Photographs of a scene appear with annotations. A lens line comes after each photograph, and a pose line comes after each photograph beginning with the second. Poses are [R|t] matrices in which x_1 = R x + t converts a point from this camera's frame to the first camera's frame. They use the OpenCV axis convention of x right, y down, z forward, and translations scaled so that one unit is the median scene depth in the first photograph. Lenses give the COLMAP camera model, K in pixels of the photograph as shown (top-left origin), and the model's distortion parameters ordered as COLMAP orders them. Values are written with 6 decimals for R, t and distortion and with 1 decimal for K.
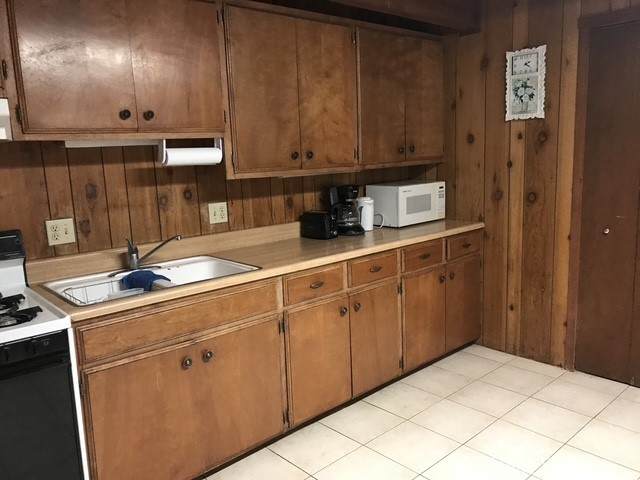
lens RADIAL K [[535.2, 0, 322.9], [0, 535.2, 240.5], [0, 0, 1]] dist [0.064392, -0.030651]
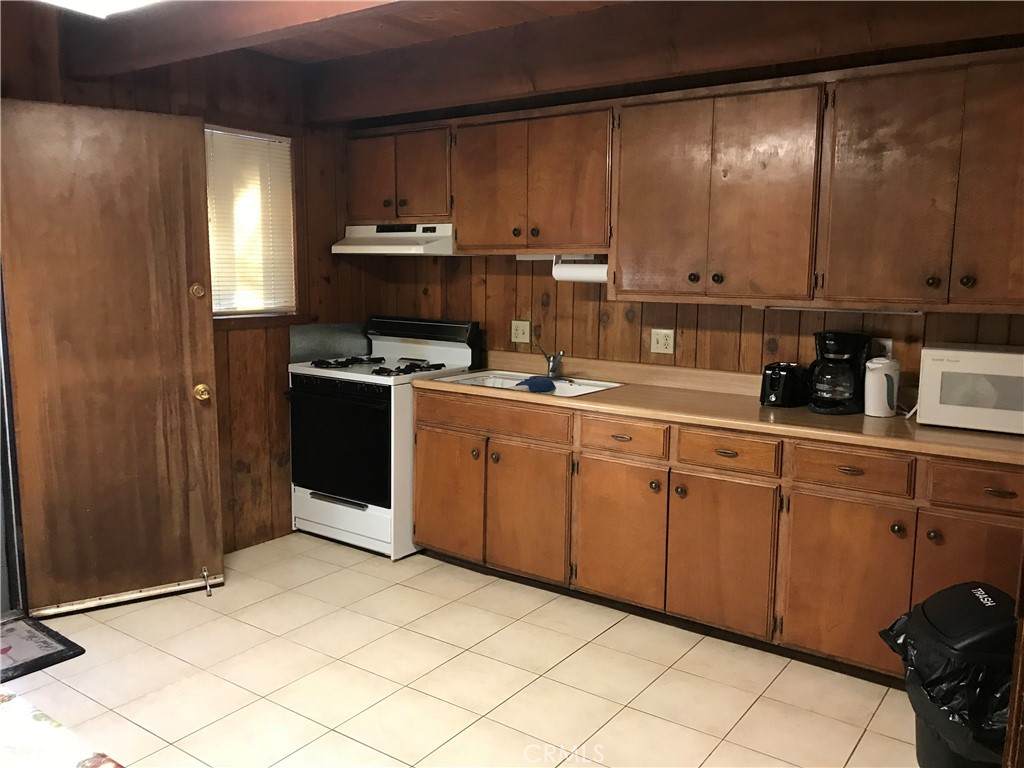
lens RADIAL K [[856.4, 0, 512.0], [0, 856.4, 382.6], [0, 0, 1]] dist [0.064392, -0.030651]
pose [[0.190327, 0.171819, -0.966568, 1.003362], [-0.183376, 0.973459, 0.136935, -0.121044], [0.964442, 0.151183, 0.216783, 0.458975]]
